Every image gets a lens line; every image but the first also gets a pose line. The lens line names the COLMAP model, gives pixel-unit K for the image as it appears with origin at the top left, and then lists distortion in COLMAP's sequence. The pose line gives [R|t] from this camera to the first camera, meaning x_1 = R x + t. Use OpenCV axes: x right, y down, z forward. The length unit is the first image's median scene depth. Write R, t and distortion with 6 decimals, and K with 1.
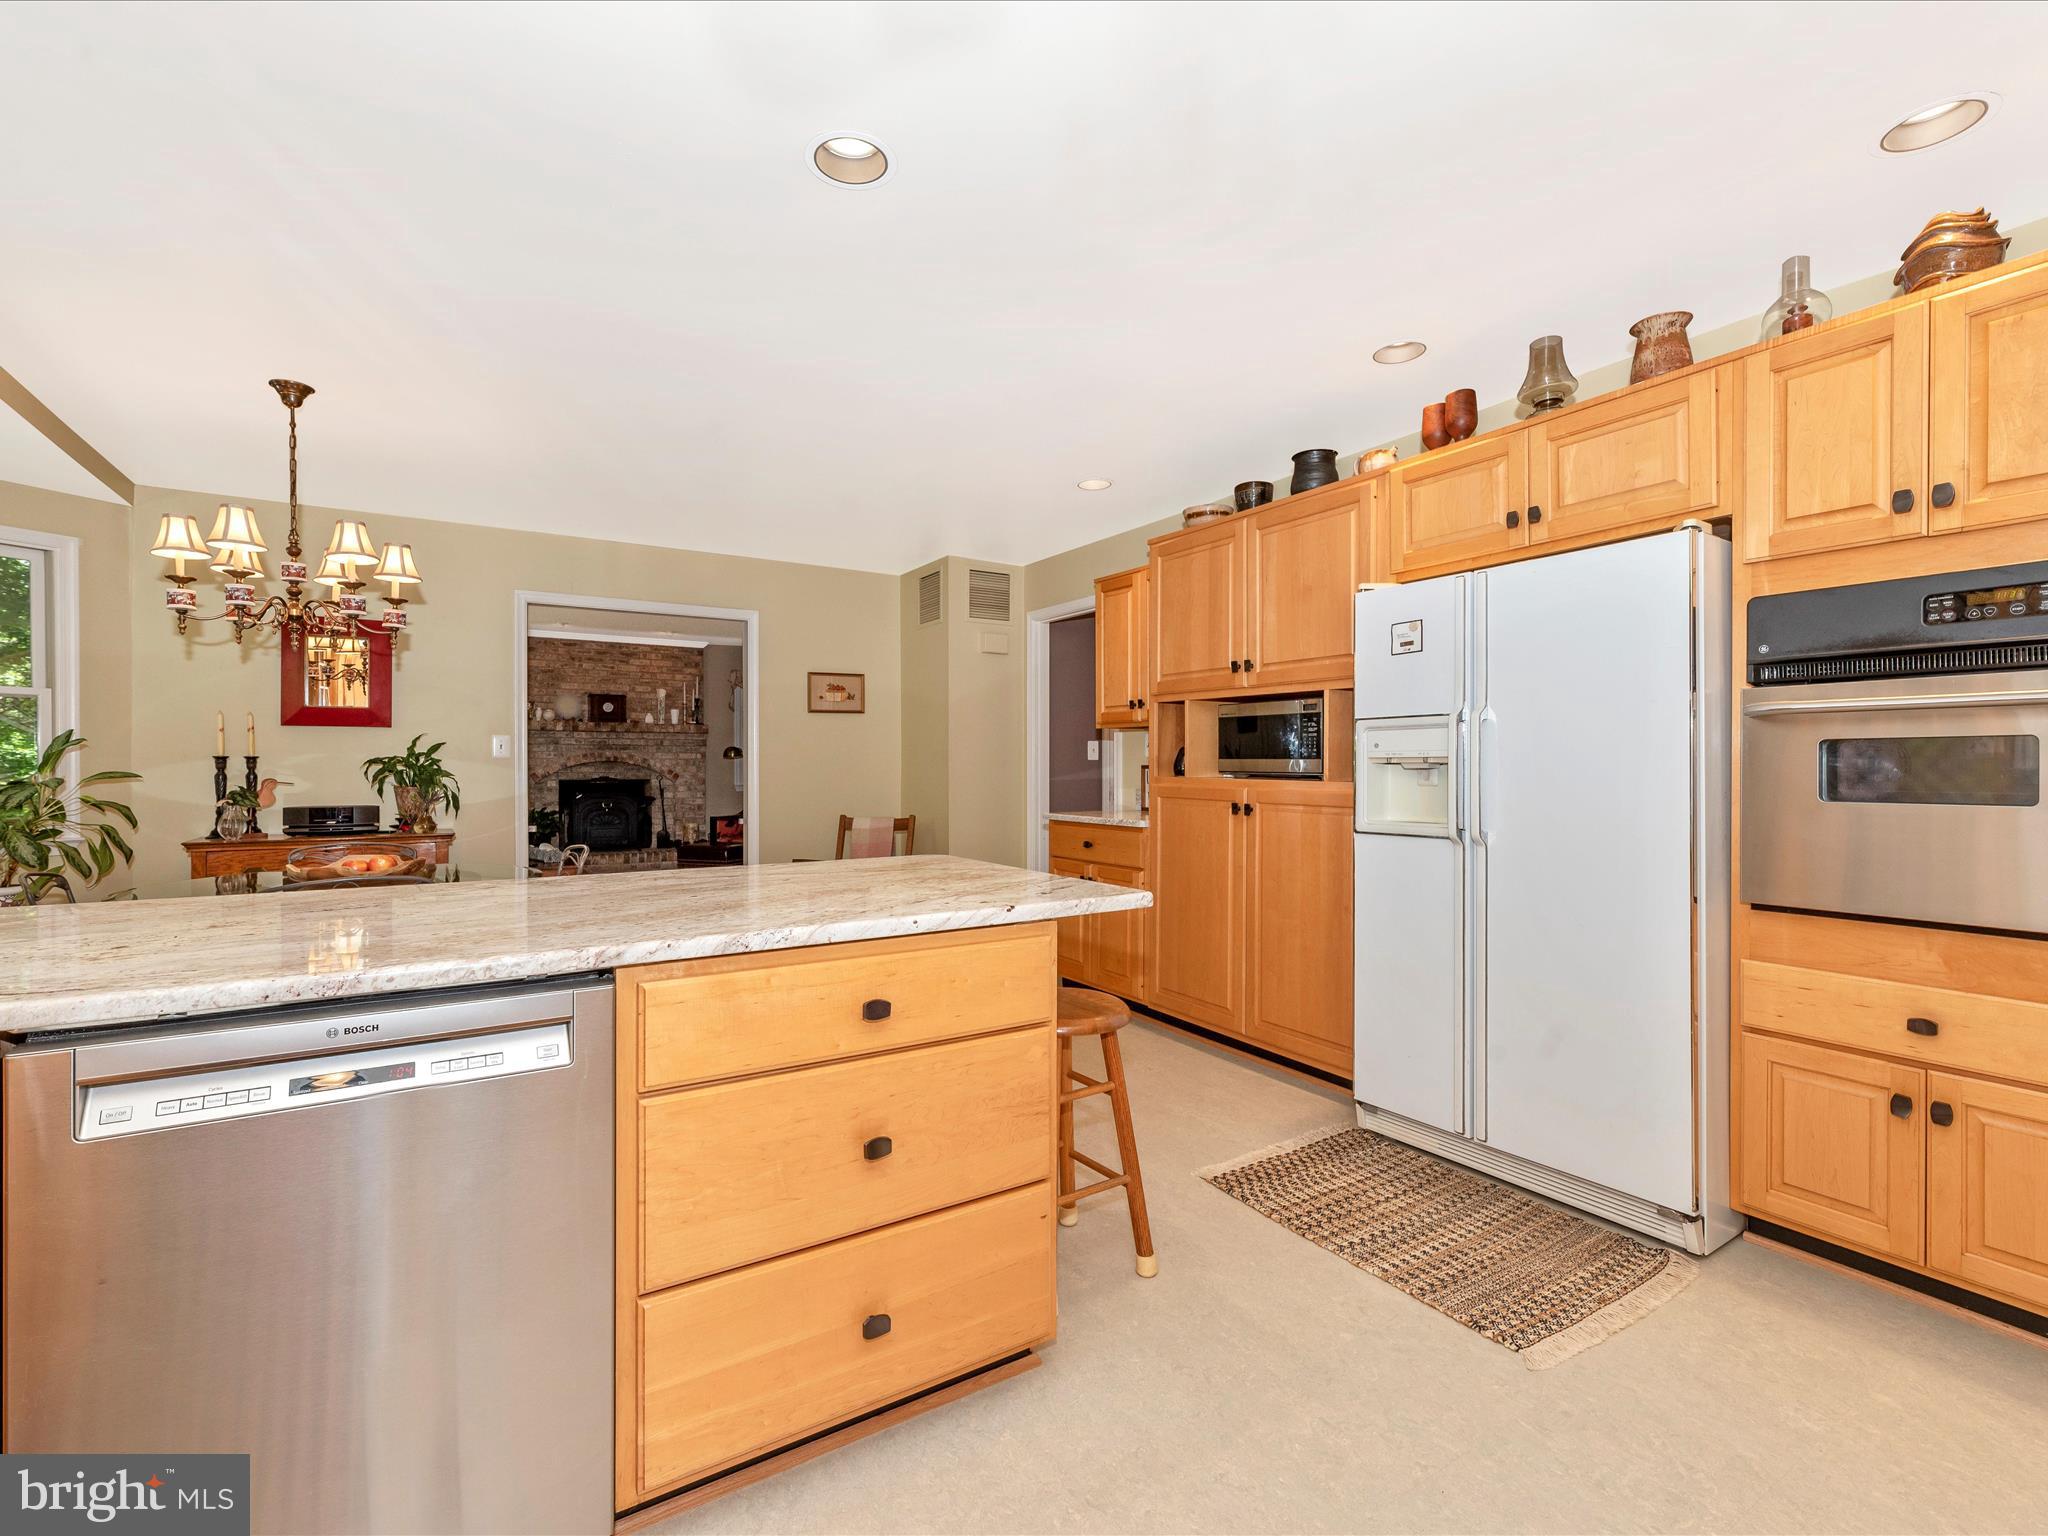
lens RADIAL K [[924.2, 0, 1019.1], [0, 924.2, 758.2], [0, 0, 1]] dist [0.008132, -0.000355]
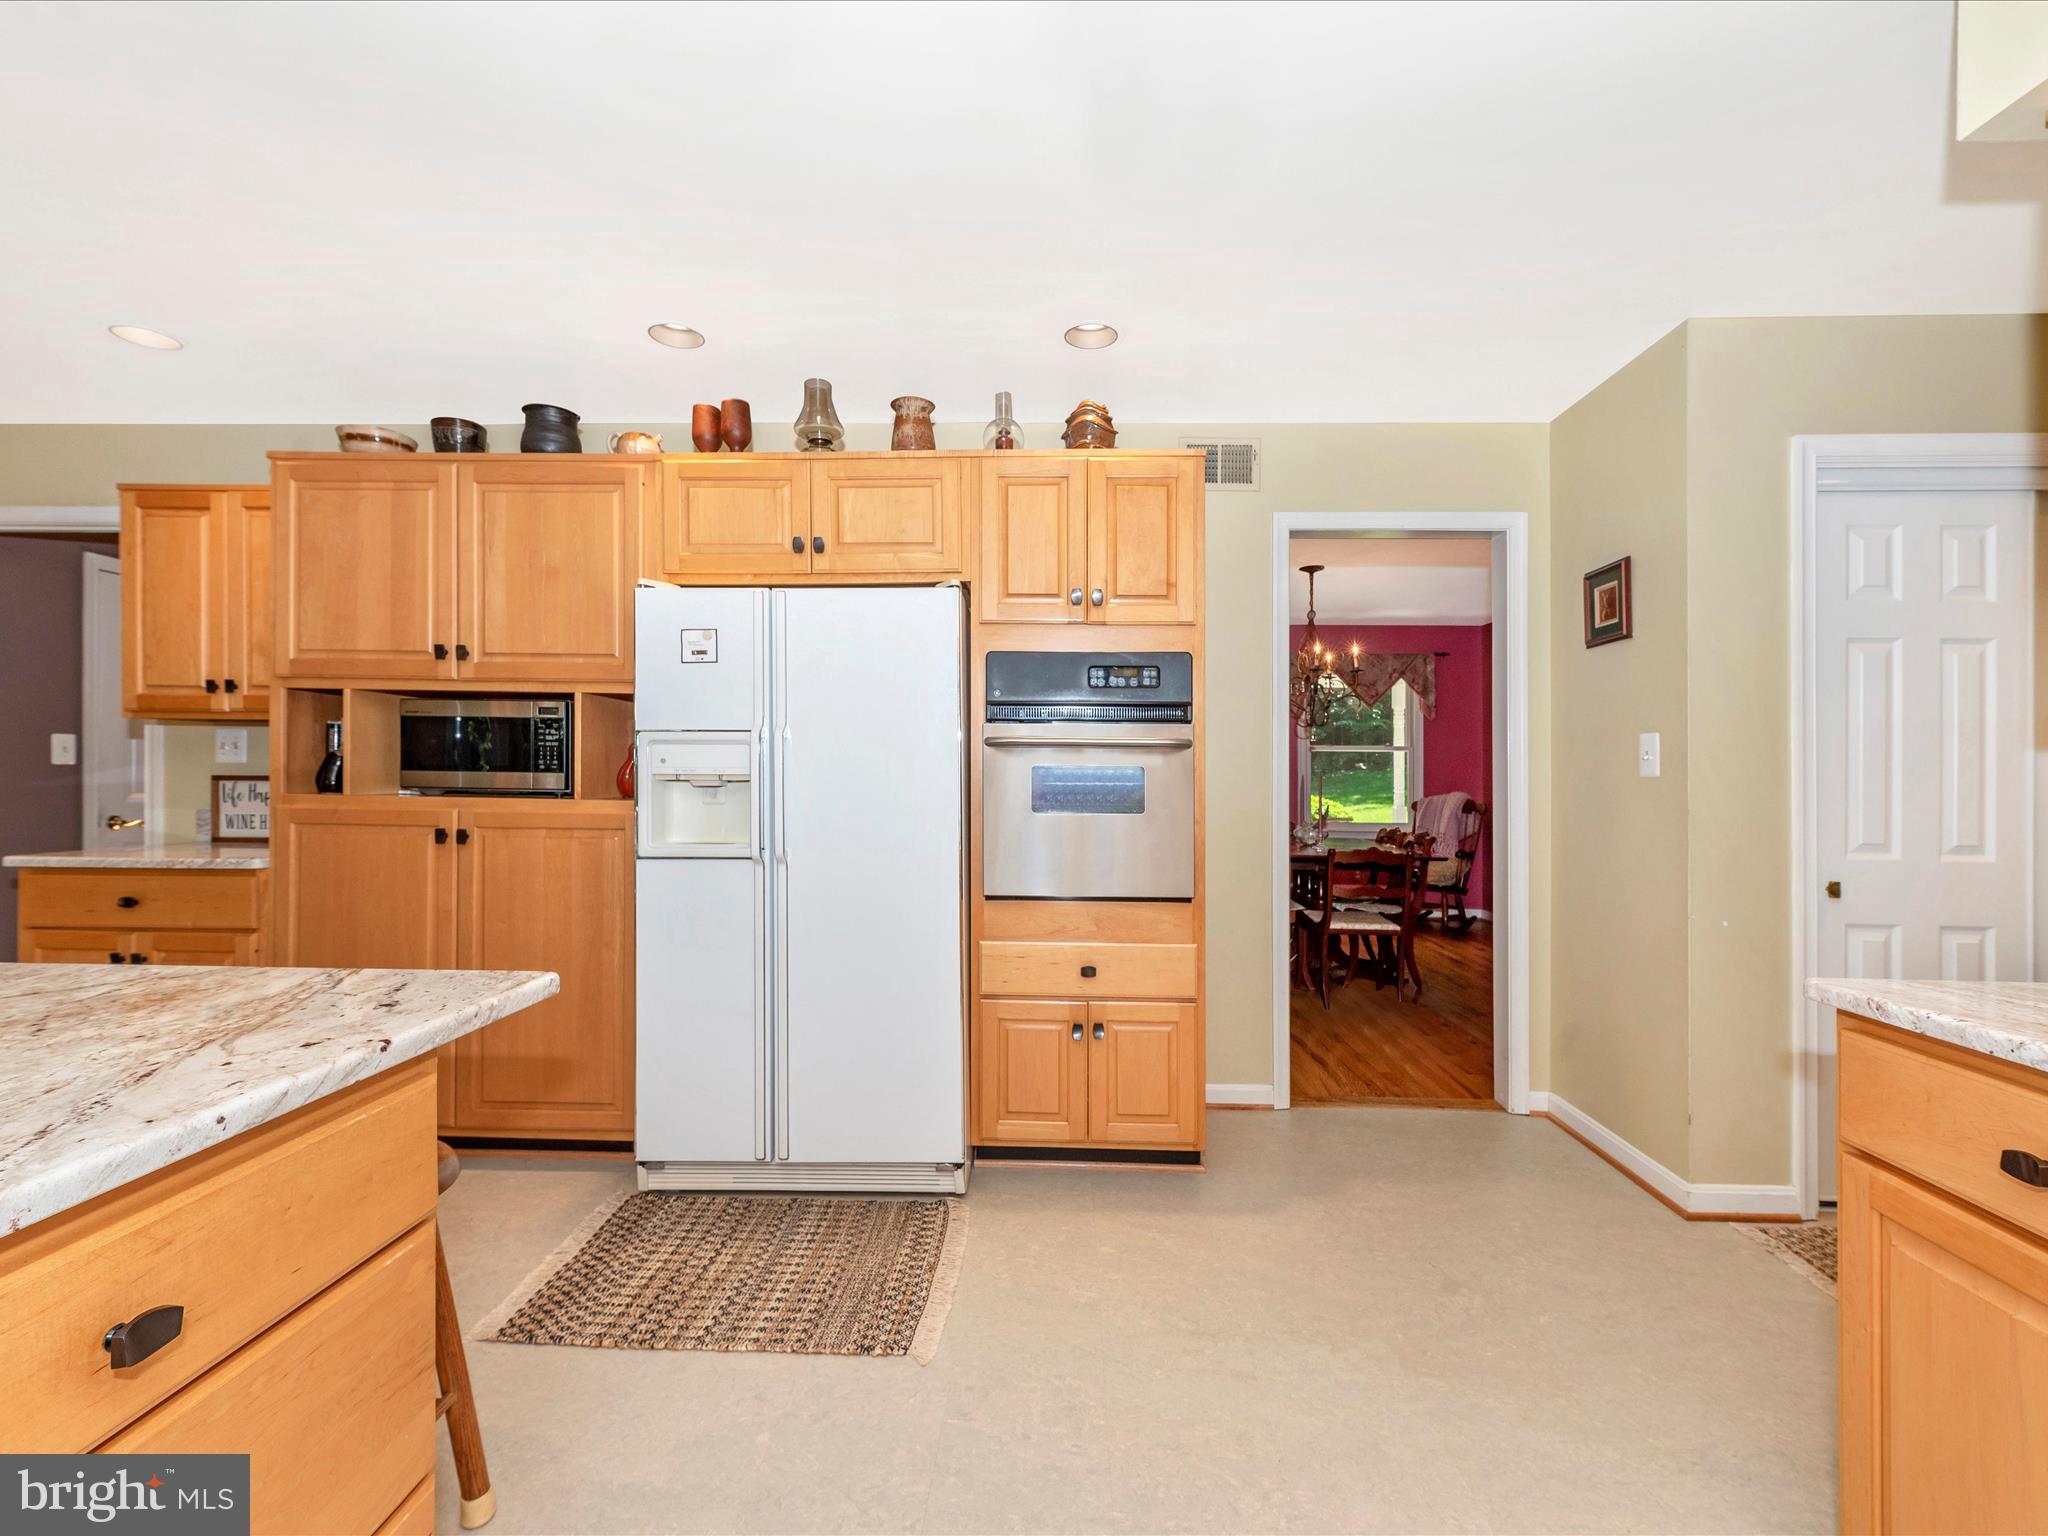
lens RADIAL K [[924.2, 0, 1019.1], [0, 924.2, 758.2], [0, 0, 1]] dist [0.008132, -0.000355]
pose [[0.559257, 0.014845, 0.828861, -0.176688], [-0.015904, 0.999848, -0.007176, -0.016048], [-0.828841, -0.009169, 0.559408, 0.213136]]
